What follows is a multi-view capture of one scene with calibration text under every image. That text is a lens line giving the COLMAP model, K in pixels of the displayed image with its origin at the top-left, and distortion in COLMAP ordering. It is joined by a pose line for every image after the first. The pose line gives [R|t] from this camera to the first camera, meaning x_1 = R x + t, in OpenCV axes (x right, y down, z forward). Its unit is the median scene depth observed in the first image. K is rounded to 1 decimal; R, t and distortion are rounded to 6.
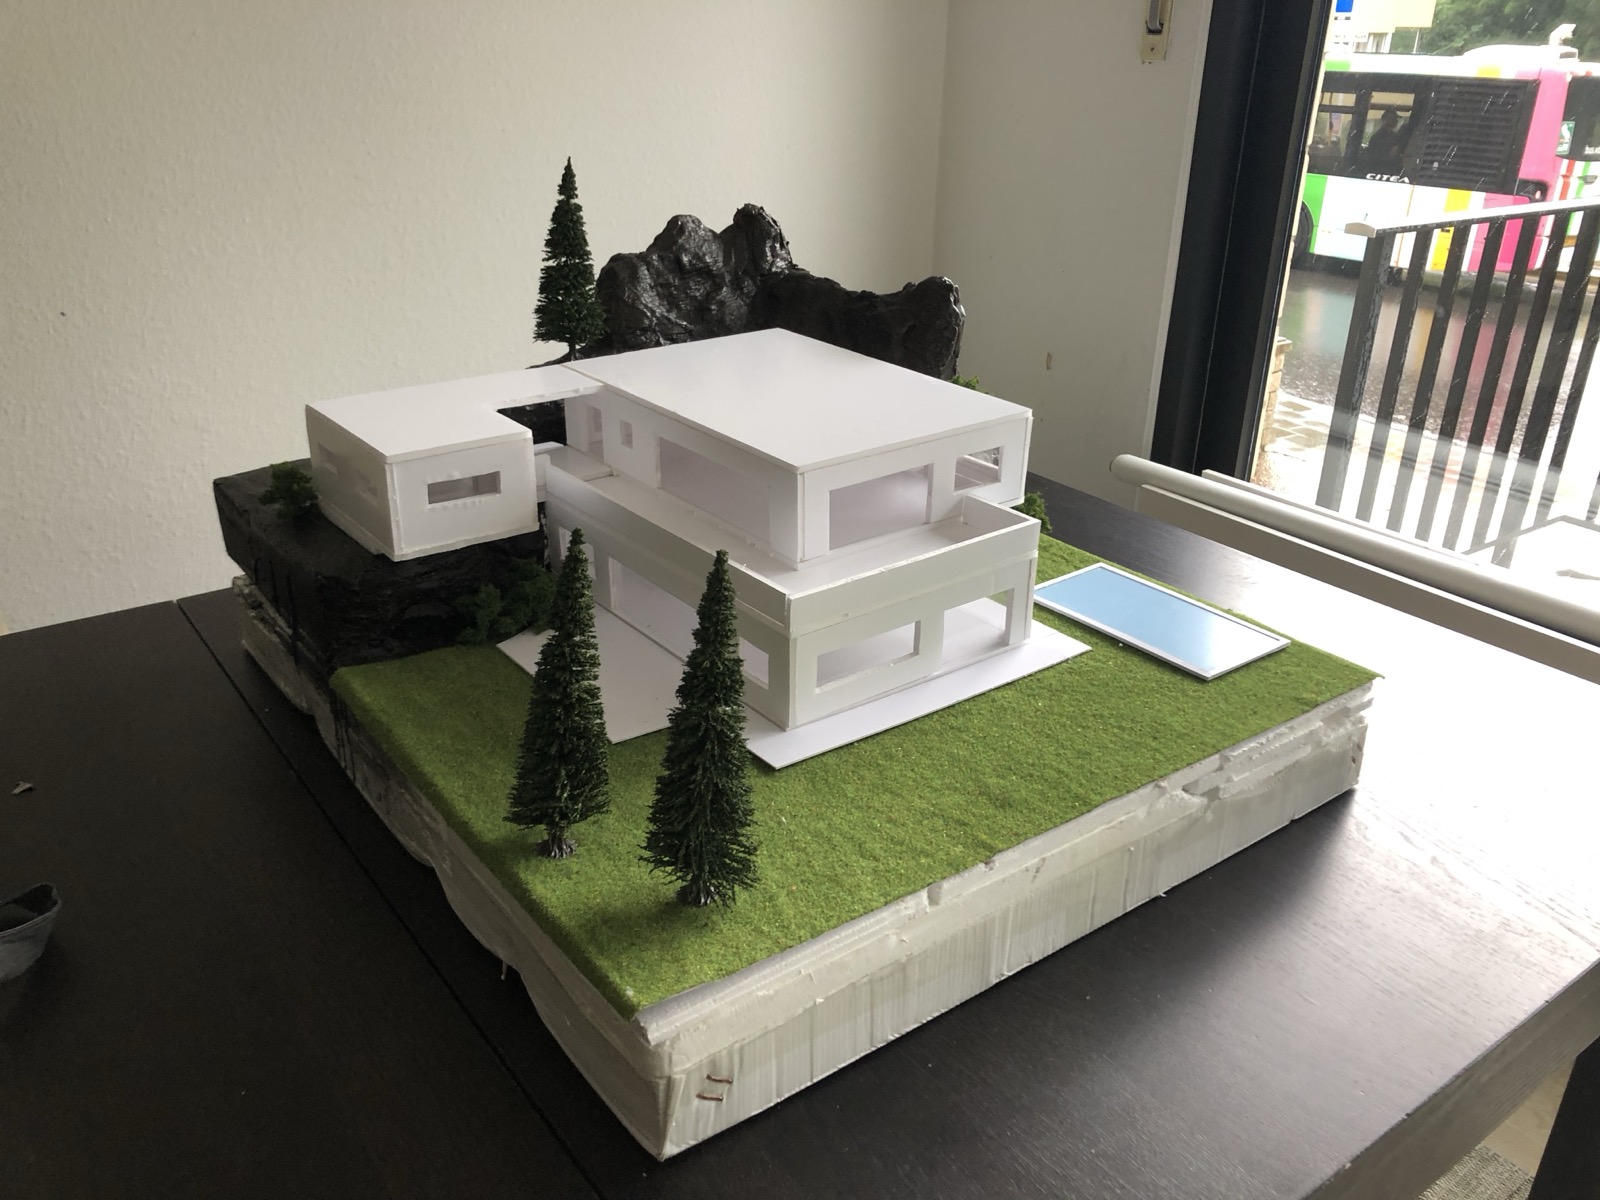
lens RADIAL K [[1279.8, 0, 807.1], [0, 1279.8, 610.2], [0, 0, 1]] dist [0.006875, -0.012955]
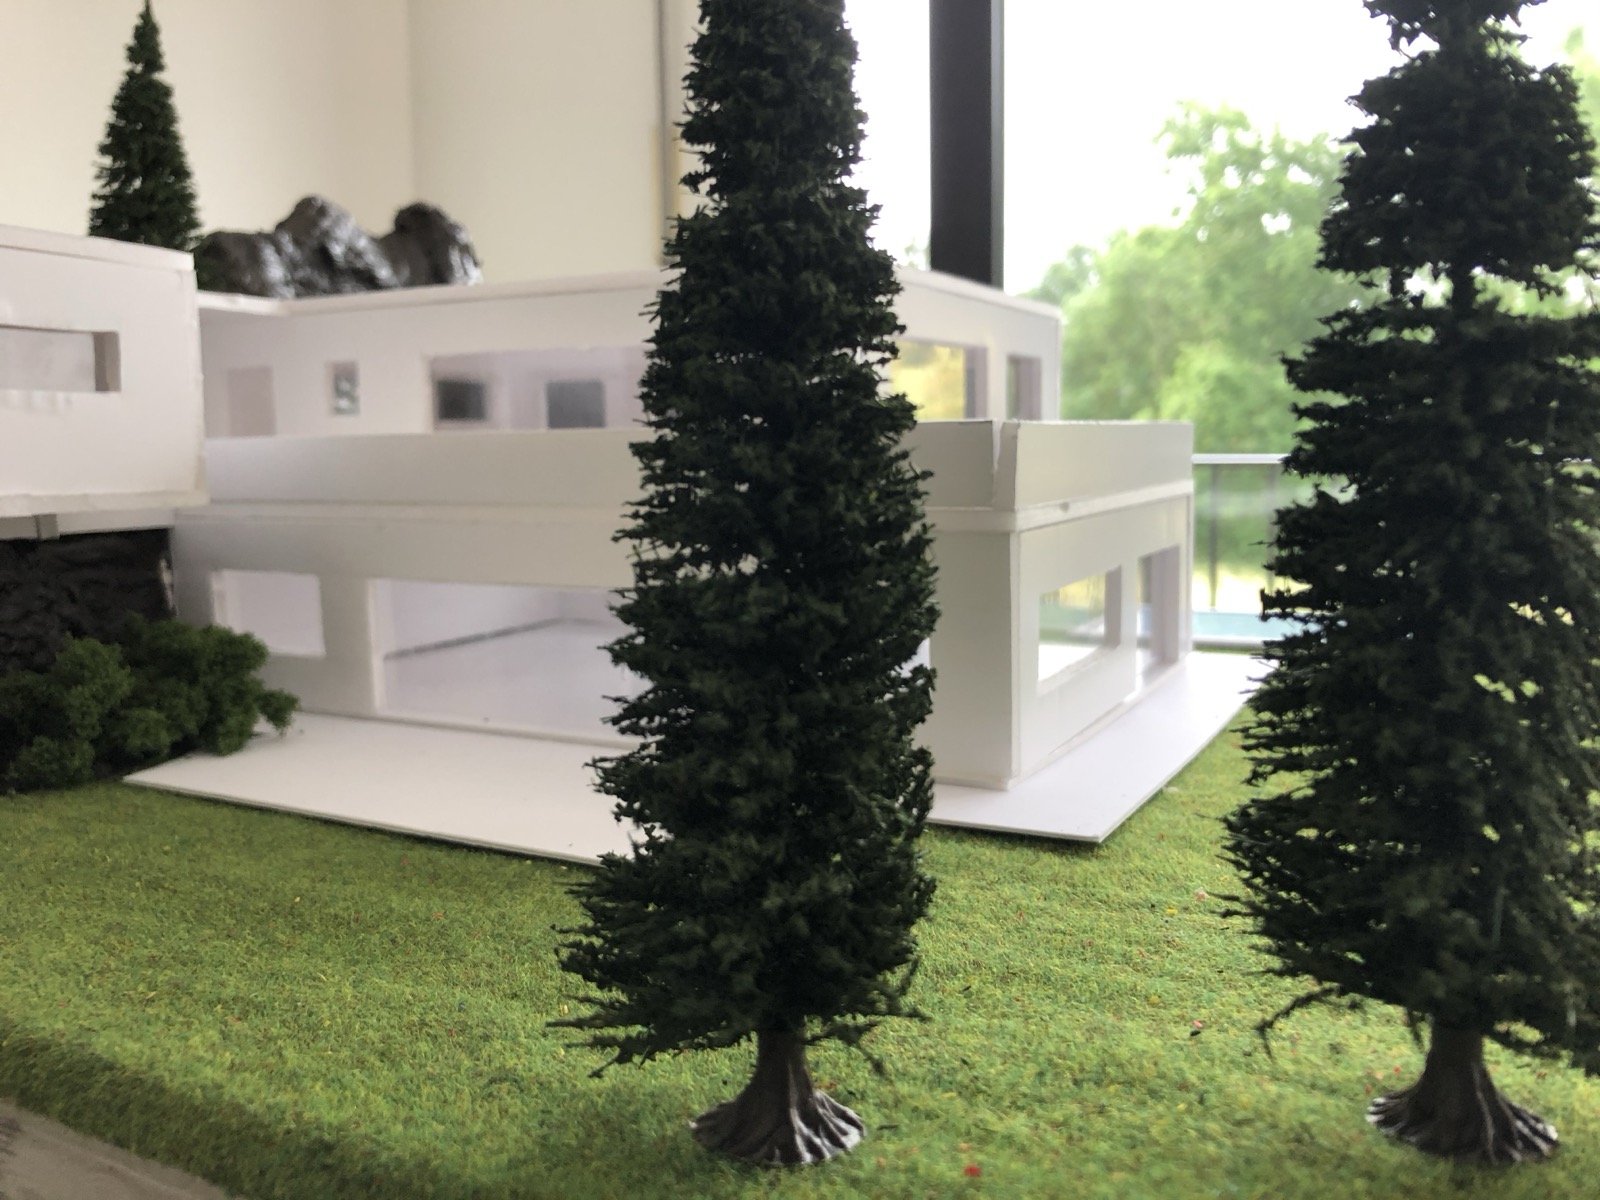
lens RADIAL K [[1279.8, 0, 801.0], [0, 1279.8, 599.8], [0, 0, 1]] dist [0.006875, -0.012955]
pose [[0.904948, -0.084422, 0.417063, -0.178932], [0.209433, 0.941555, -0.263840, 0.099463], [-0.370414, 0.326108, 0.869740, 0.481623]]
